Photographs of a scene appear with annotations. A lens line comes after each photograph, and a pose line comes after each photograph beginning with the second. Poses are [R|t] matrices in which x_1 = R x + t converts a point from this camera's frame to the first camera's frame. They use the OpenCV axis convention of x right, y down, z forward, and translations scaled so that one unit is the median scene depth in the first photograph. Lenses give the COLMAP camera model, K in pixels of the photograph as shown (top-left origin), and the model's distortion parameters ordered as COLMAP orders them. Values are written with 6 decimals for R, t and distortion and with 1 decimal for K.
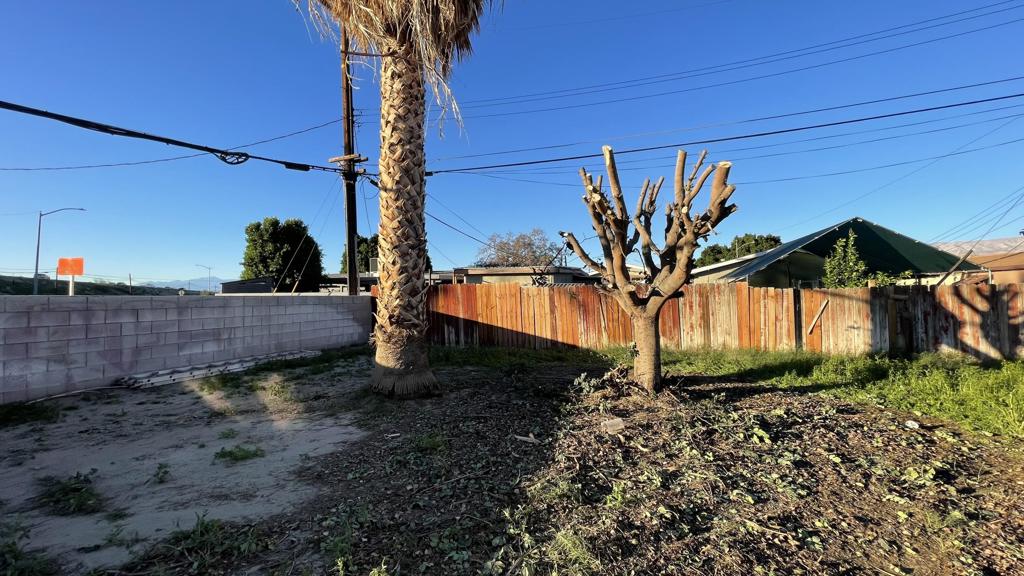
lens RADIAL K [[413.2, 0, 512.0], [0, 413.2, 288.0], [0, 0, 1]] dist [-0.002727, -0.000276]
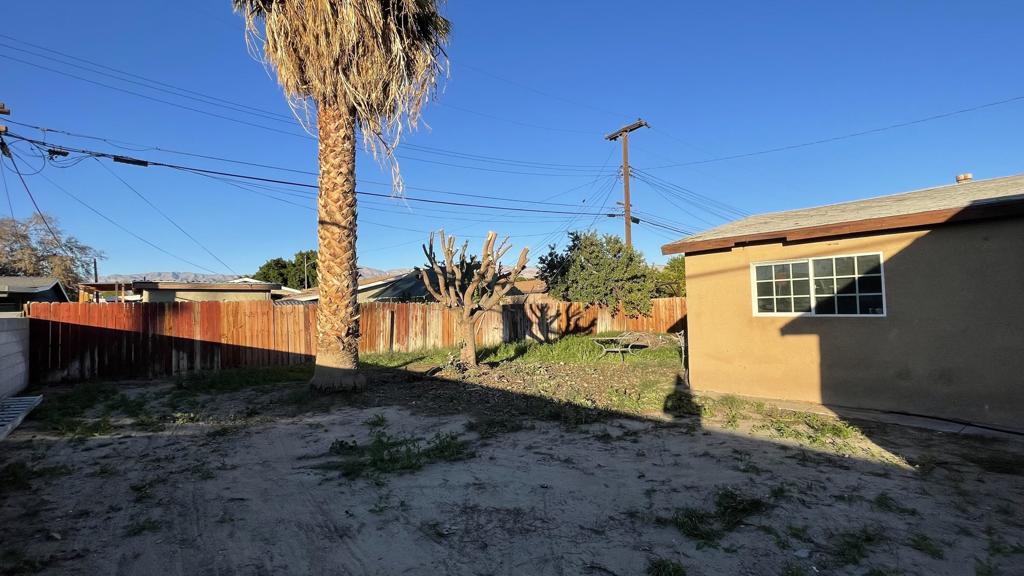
lens RADIAL K [[472.0, 0, 512.0], [0, 472.0, 288.0], [0, 0, 1]] dist [-0.005158, 0.000183]
pose [[0.546315, 0.028412, 0.837098, -0.699776], [0.001404, 0.999392, -0.034836, -0.002706], [-0.837579, 0.020207, 0.545943, -0.117136]]
